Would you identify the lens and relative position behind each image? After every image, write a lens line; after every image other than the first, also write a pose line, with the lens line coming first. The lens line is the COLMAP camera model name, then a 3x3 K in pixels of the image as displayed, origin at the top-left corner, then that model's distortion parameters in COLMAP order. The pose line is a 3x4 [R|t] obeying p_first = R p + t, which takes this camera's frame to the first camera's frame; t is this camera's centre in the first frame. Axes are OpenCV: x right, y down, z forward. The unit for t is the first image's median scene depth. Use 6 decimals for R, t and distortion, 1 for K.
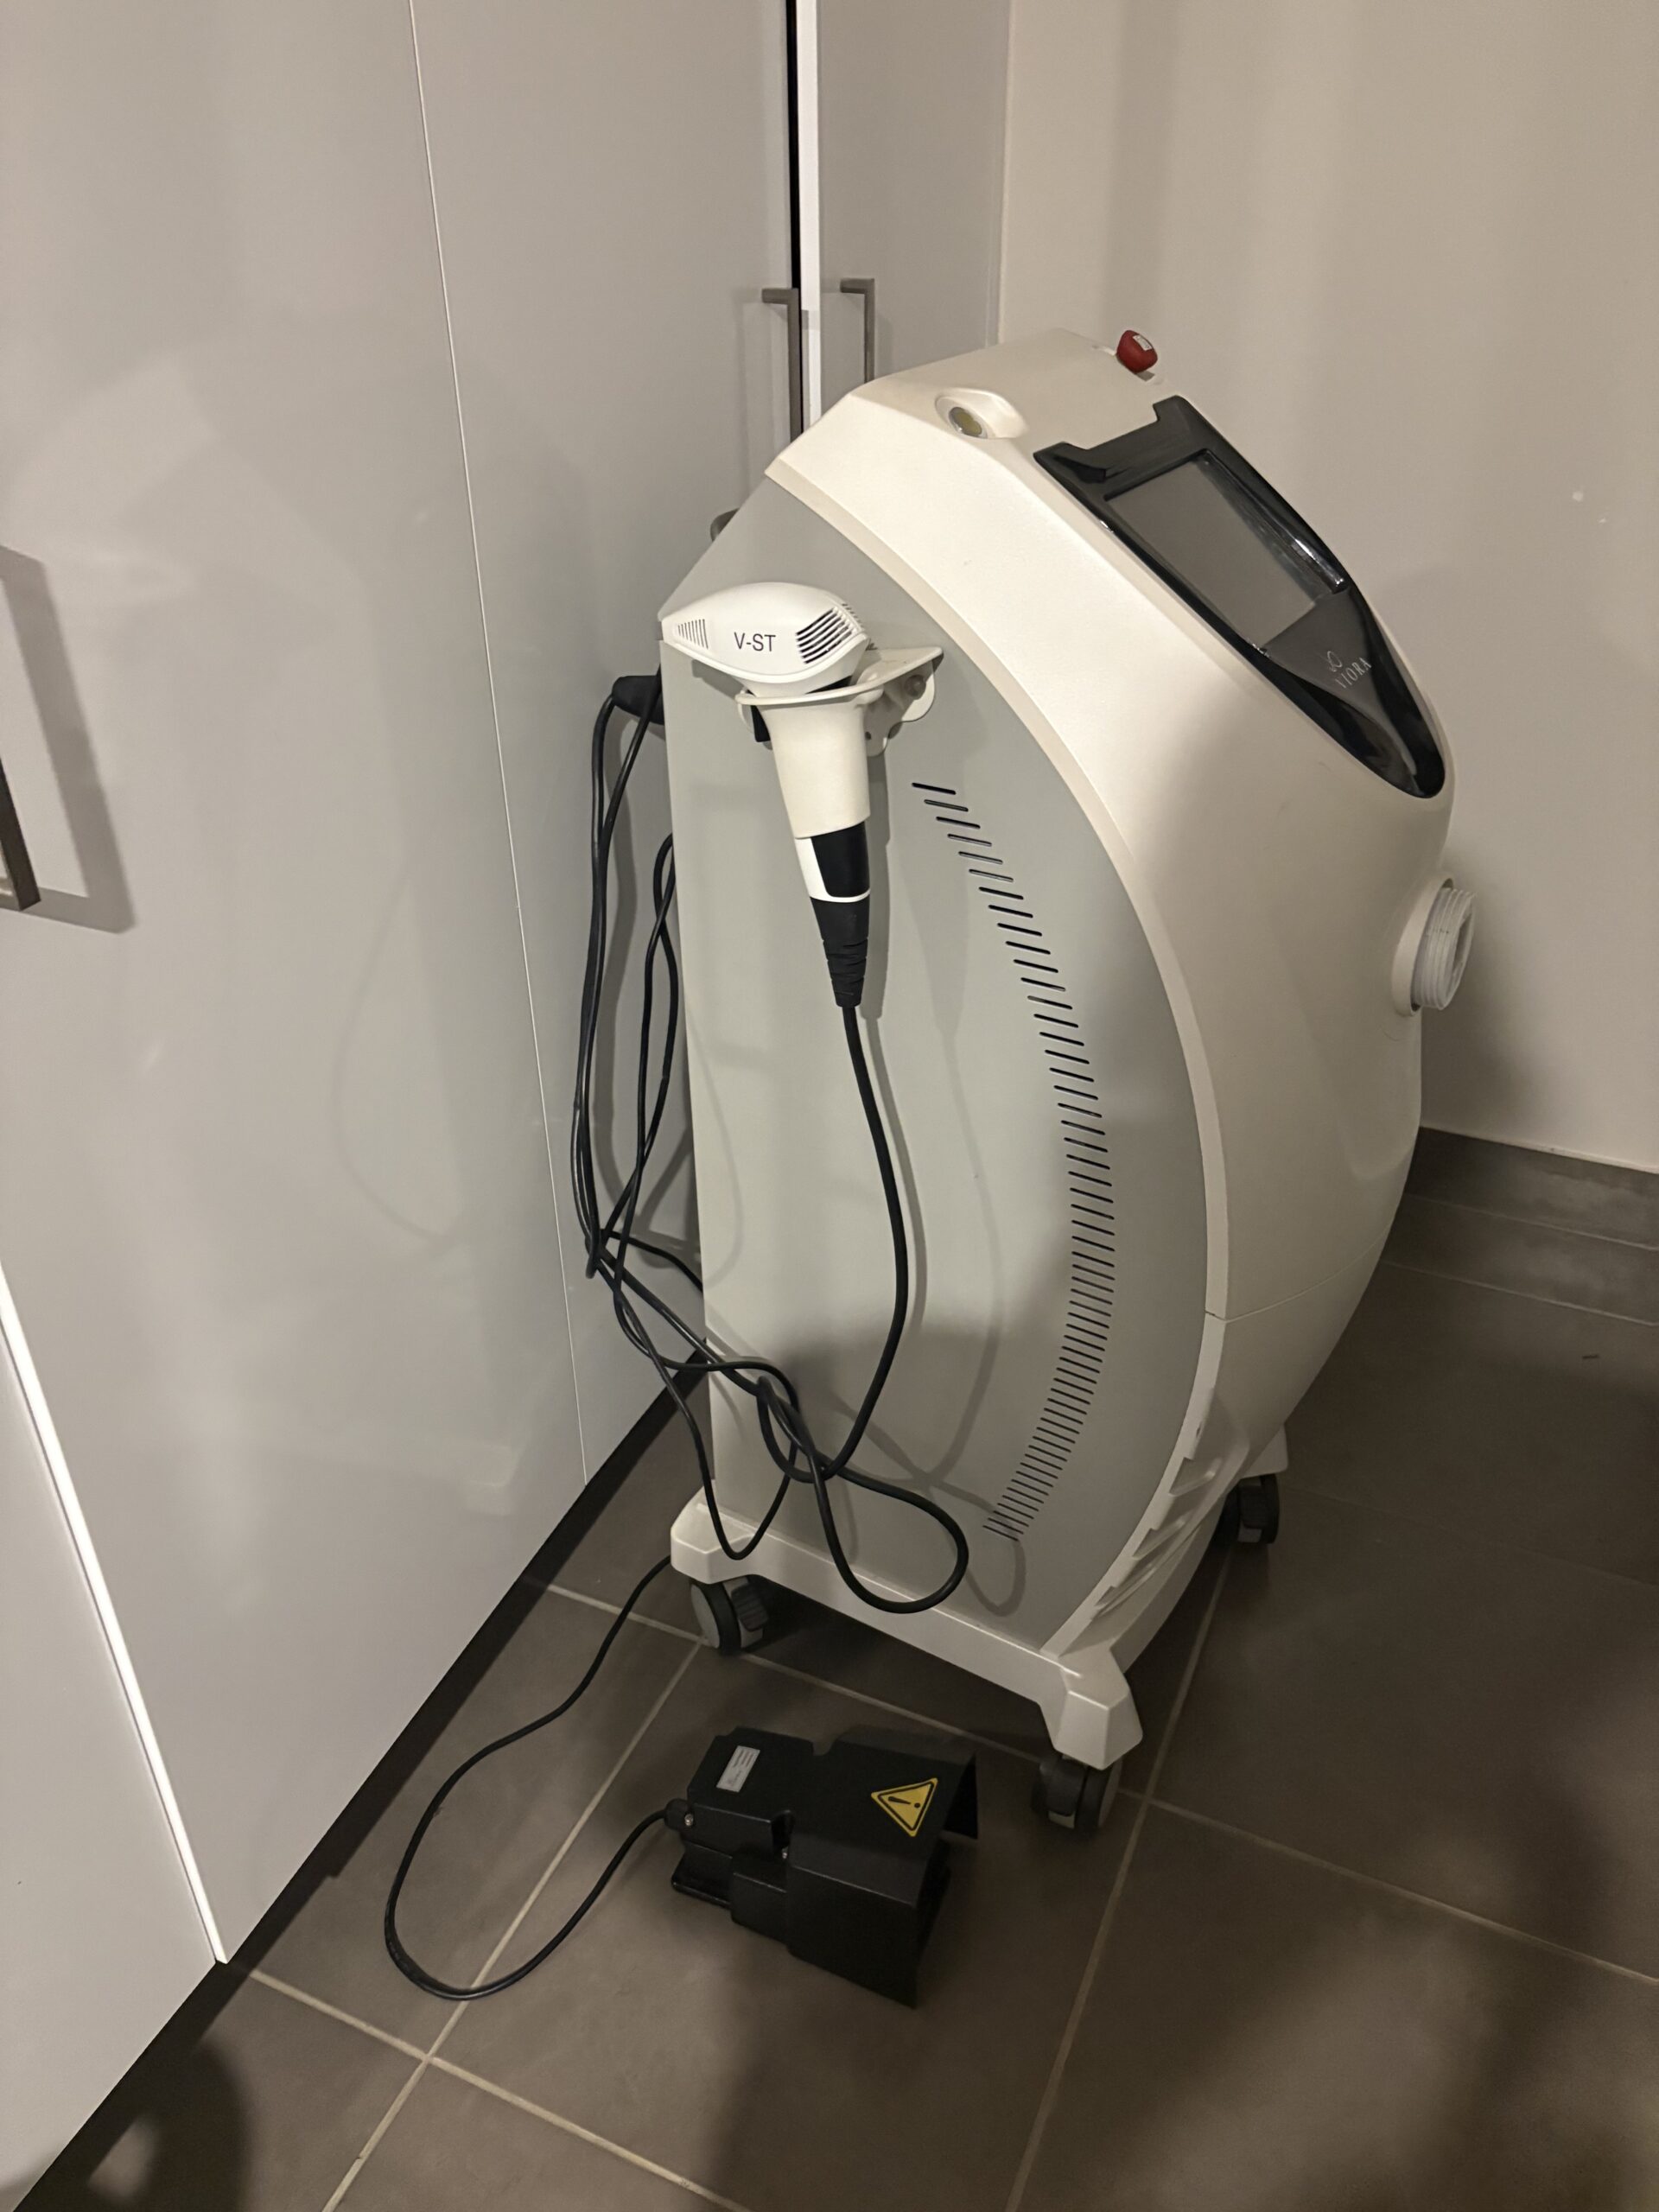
lens RADIAL K [[1661.4, 0, 829.5], [0, 1661.4, 1106.0], [0, 0, 1]] dist [-0.002205, -0.005547]
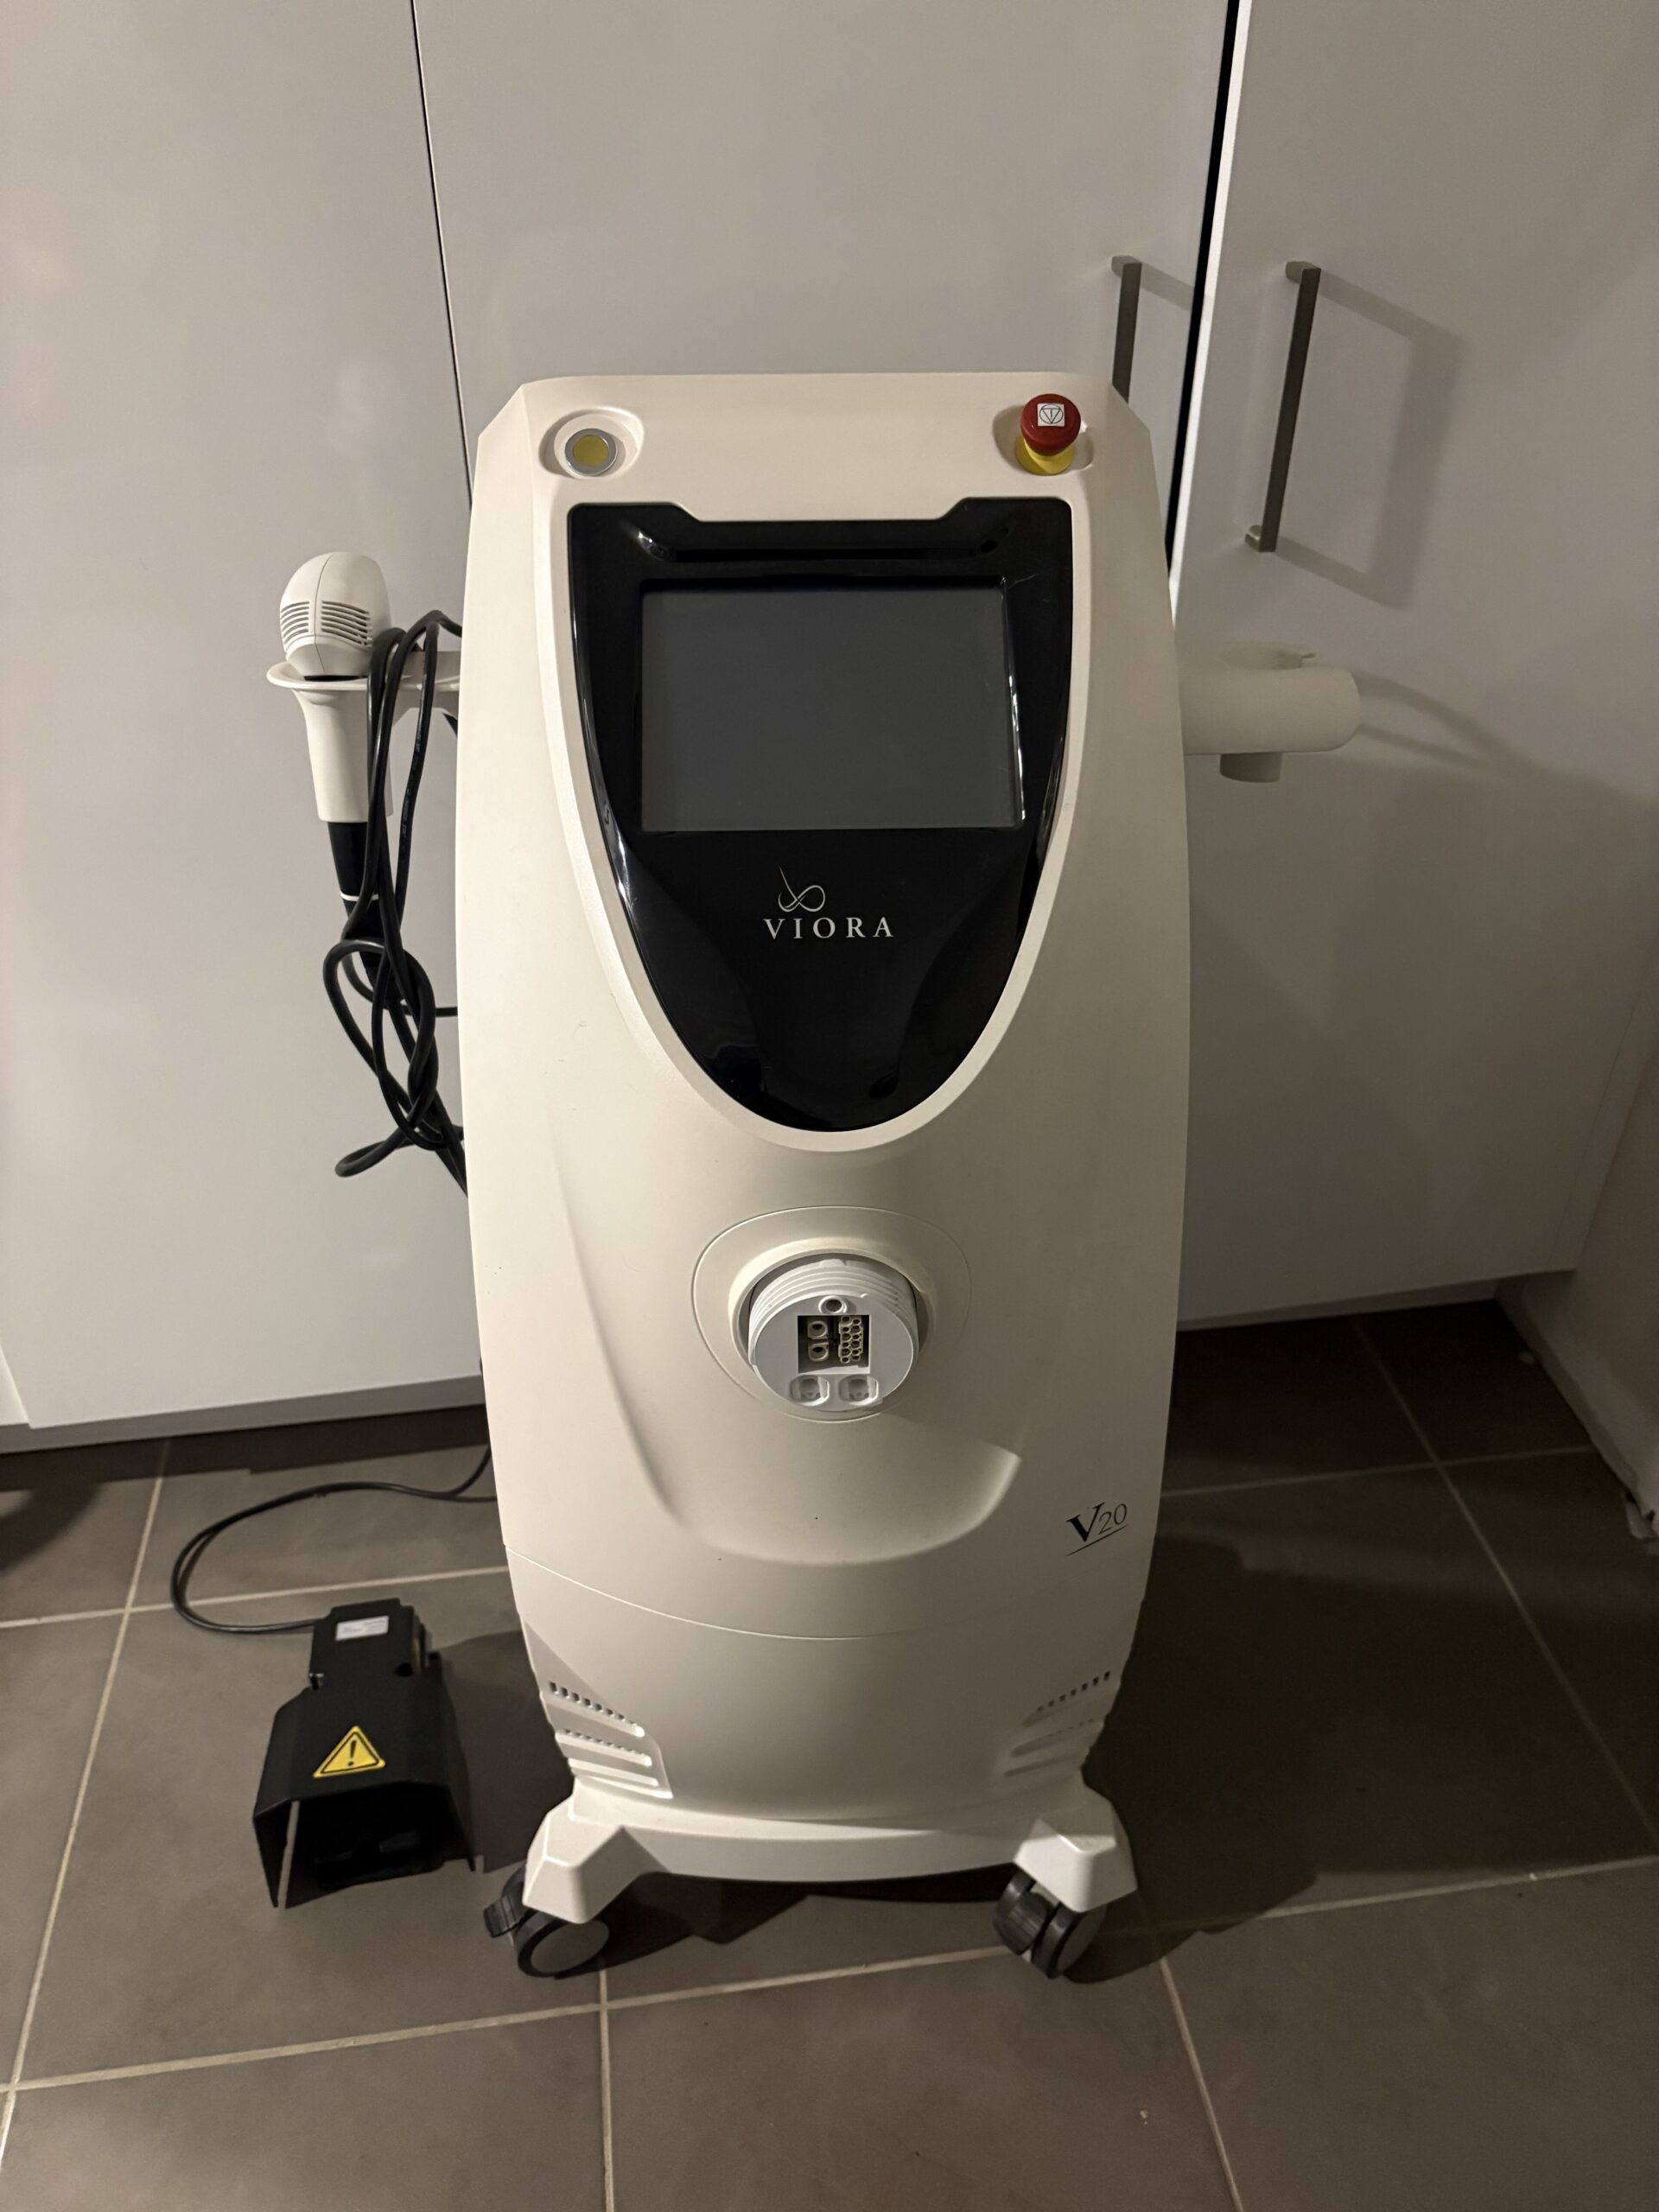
lens RADIAL K [[1661.4, 0, 829.5], [0, 1661.4, 1106.0], [0, 0, 1]] dist [-0.002205, -0.005547]
pose [[0.538578, 0.495602, -0.681405, 0.693547], [-0.440248, 0.855066, 0.273941, -0.325022], [0.718412, 0.152448, 0.678708, 0.455375]]
